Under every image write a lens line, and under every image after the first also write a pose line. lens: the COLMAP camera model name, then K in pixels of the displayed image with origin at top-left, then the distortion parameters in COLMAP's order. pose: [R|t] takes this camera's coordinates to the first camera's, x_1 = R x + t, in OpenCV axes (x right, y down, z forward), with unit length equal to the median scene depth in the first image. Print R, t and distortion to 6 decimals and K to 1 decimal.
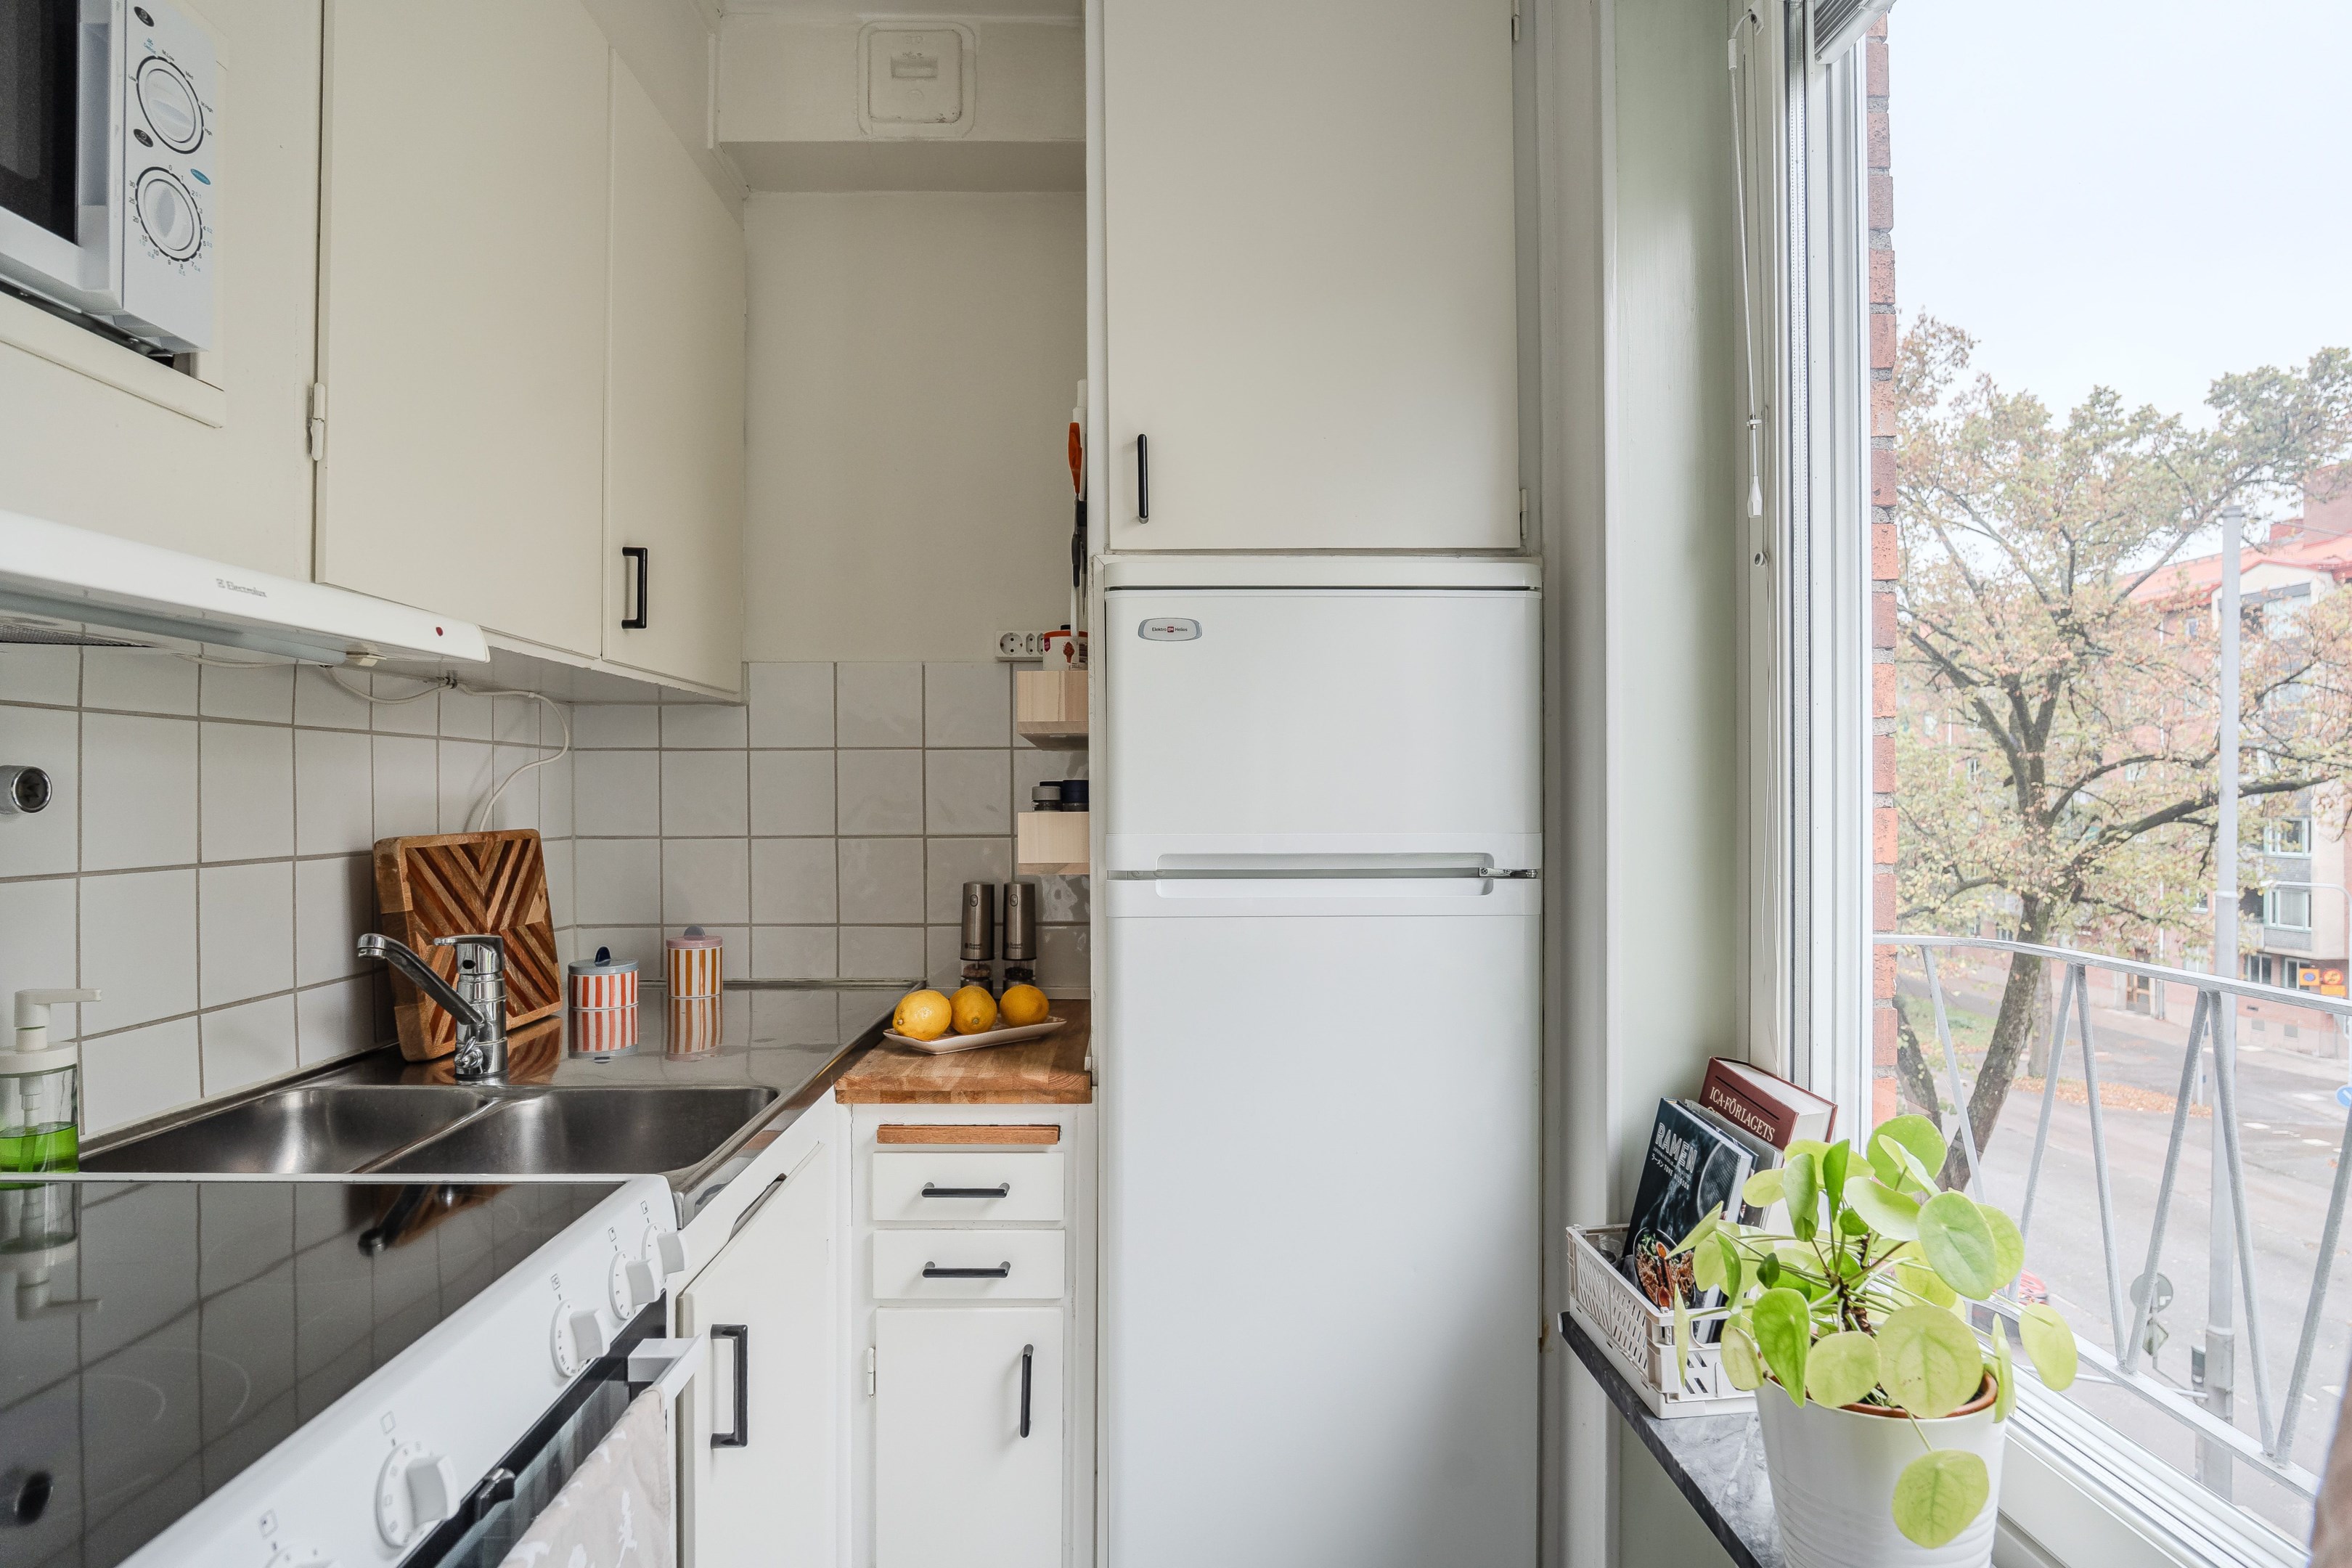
lens RADIAL K [[1269.8, 0, 1174.1], [0, 1269.8, 797.4], [0, 0, 1]] dist [-0.030475, 0.008681]
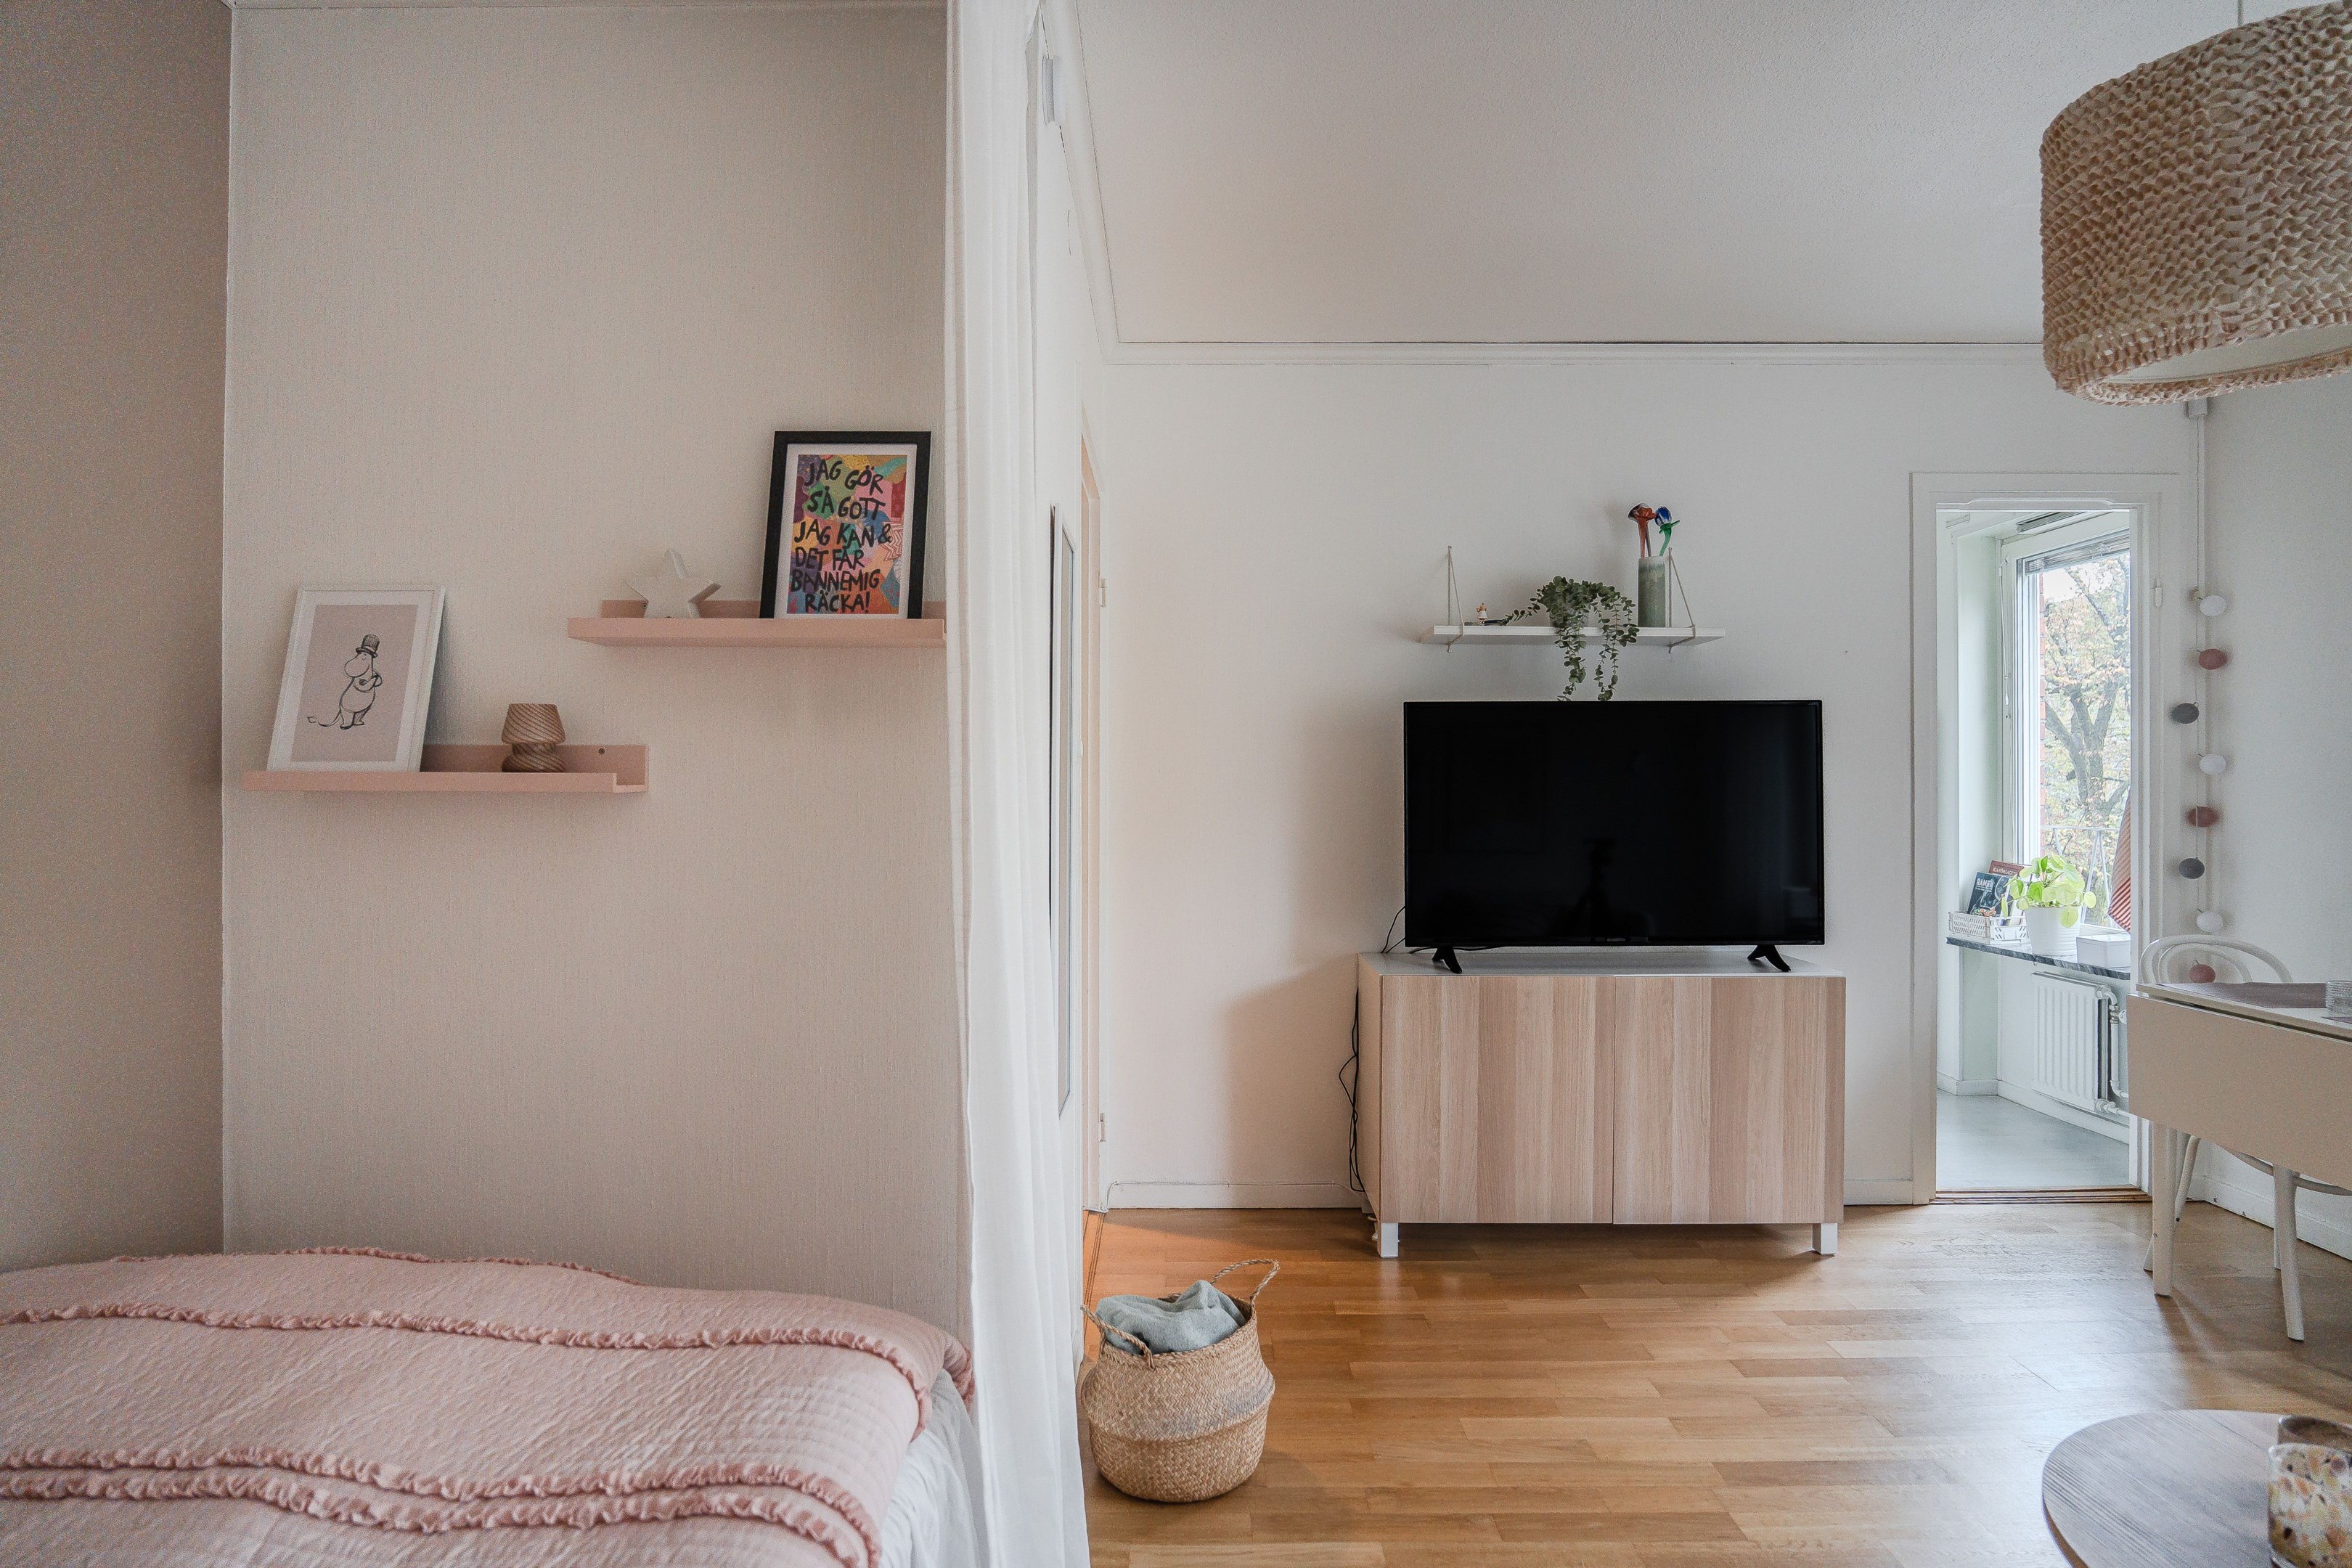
lens RADIAL K [[1269.4, 0, 1181.1], [0, 1269.4, 788.1], [0, 0, 1]] dist [-0.022161, 0.002788]
pose [[0.999597, -0.001319, -0.028348, -1.429651], [0.001232, 0.999994, -0.003083, 0.014020], [0.028351, 0.003047, 0.999593, -2.114011]]
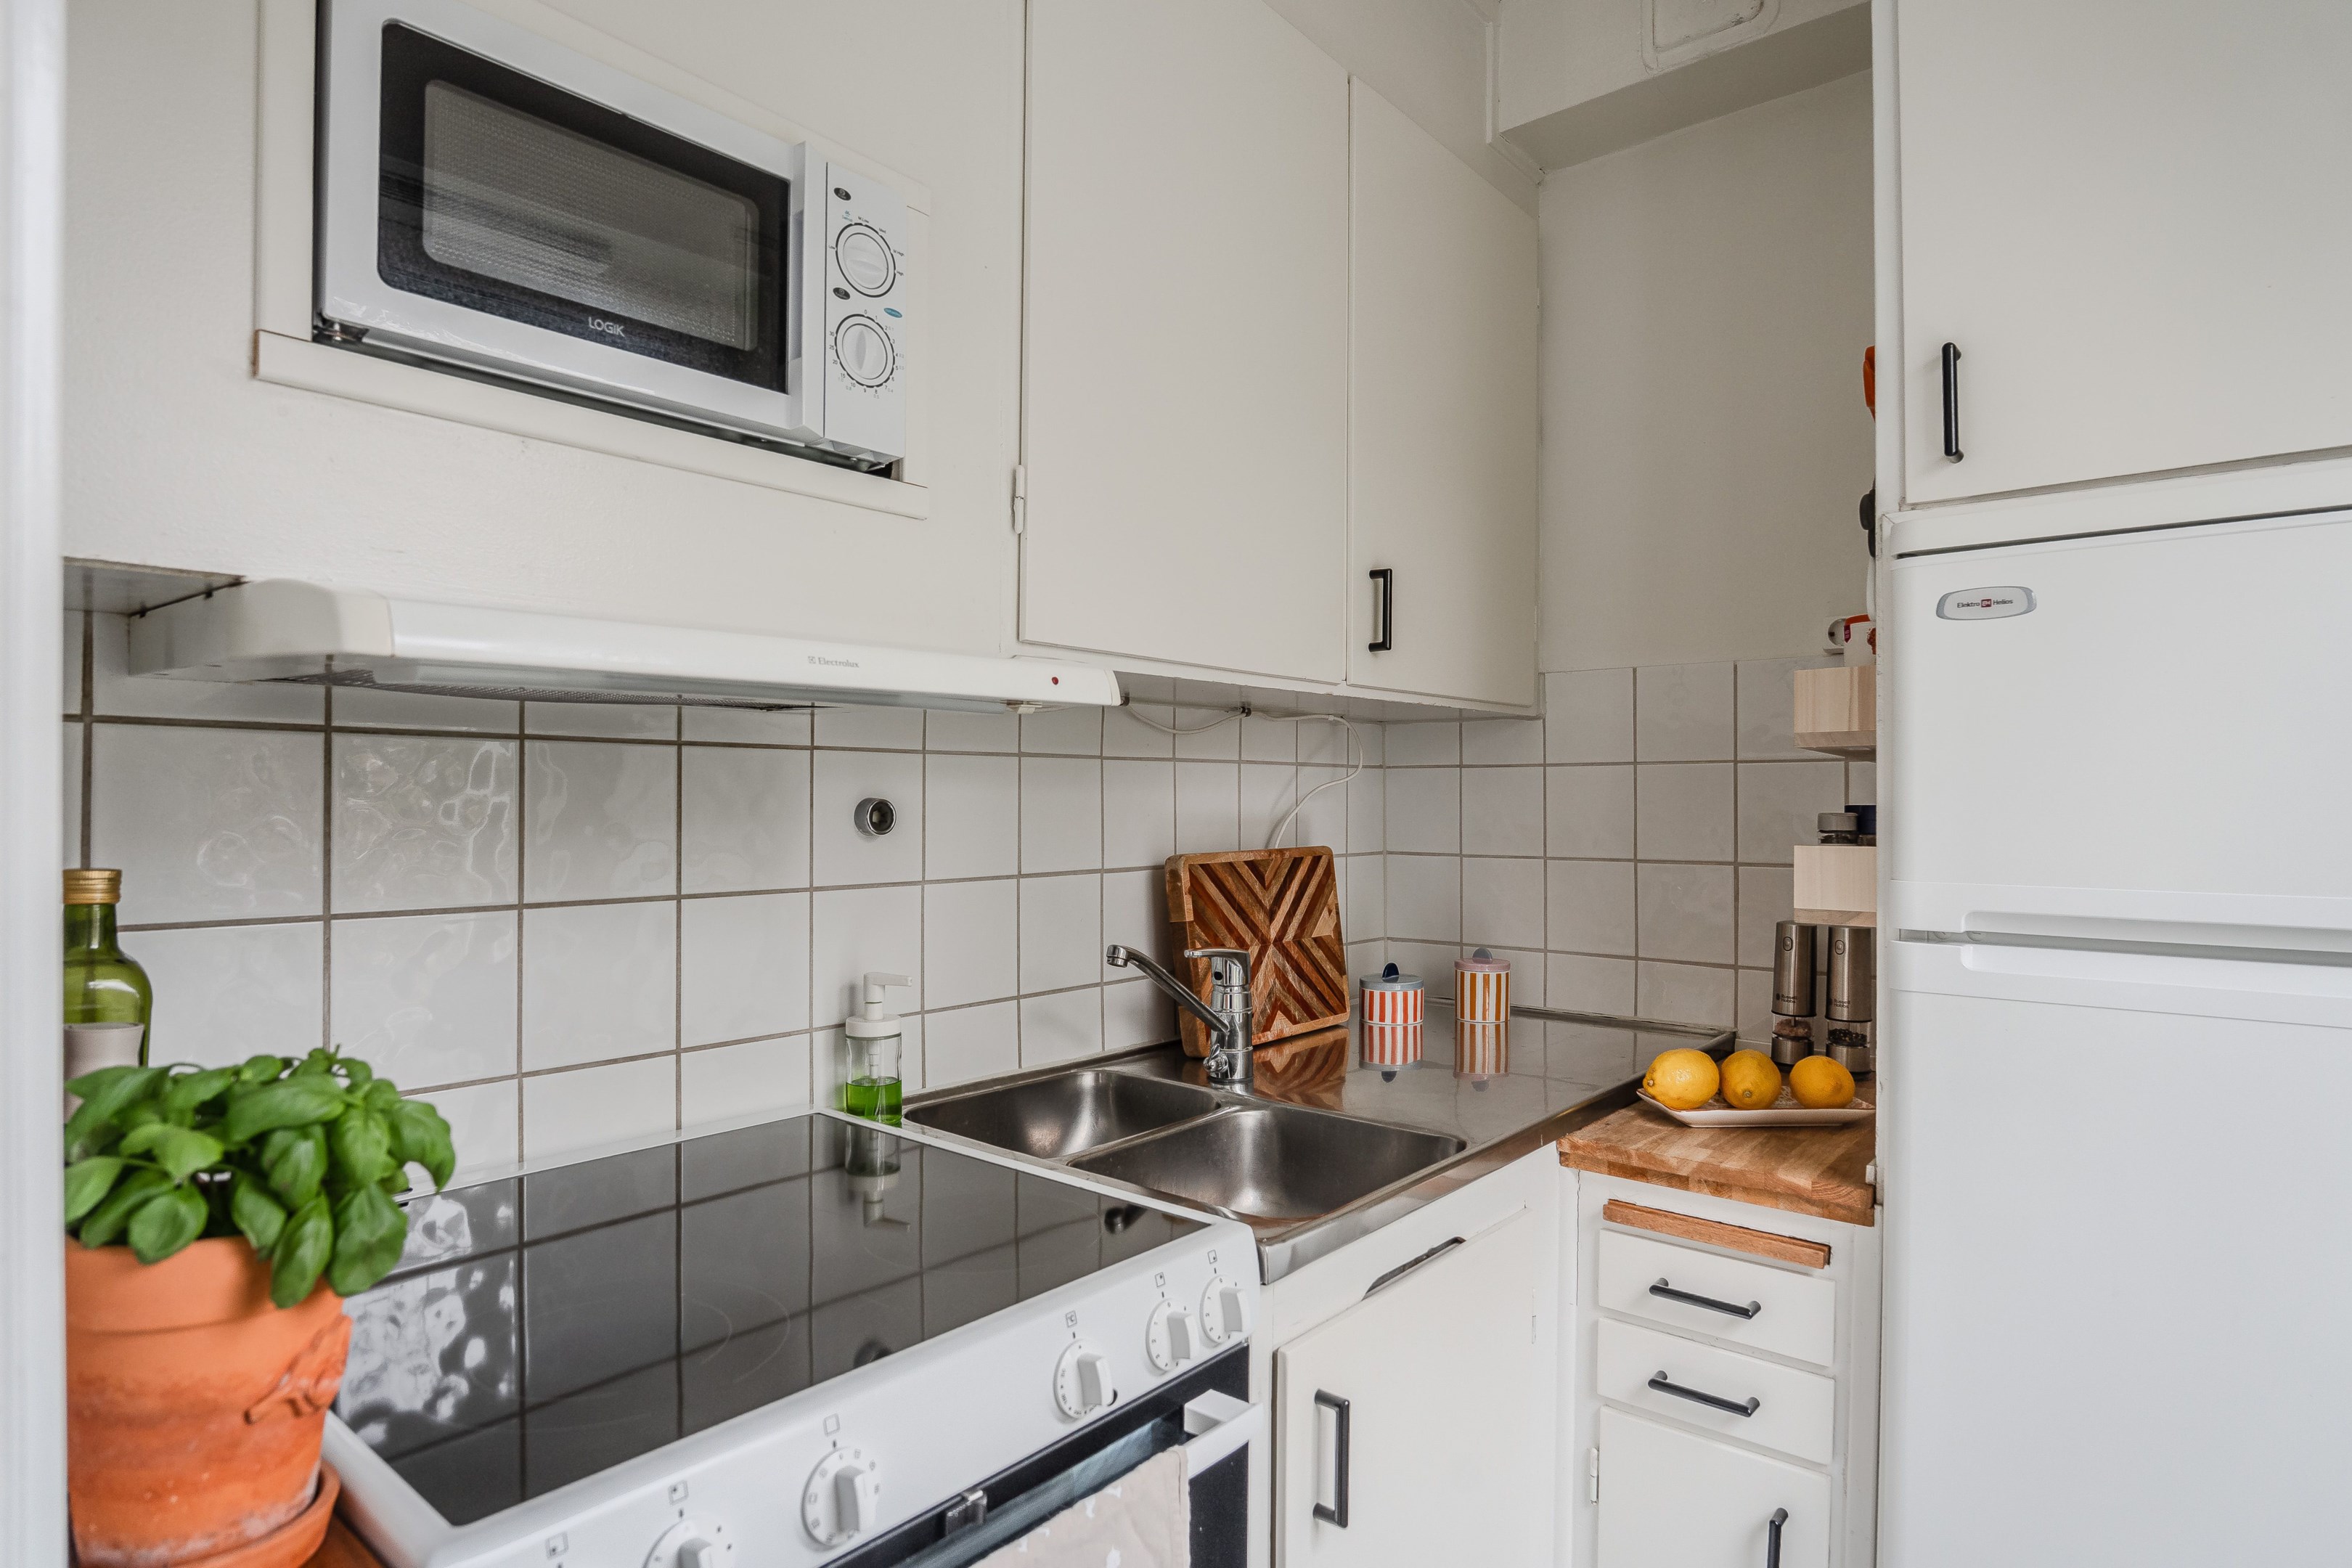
lens RADIAL K [[1280.9, 0, 1187.7], [0, 1280.9, 802.8], [0, 0, 1]] dist [-0.022383, 0.001077]
pose [[0.750512, 0.006212, -0.660828, 0.127238], [-0.003290, 0.999979, 0.005664, -0.019222], [0.660849, -0.002077, 0.750516, 0.141248]]
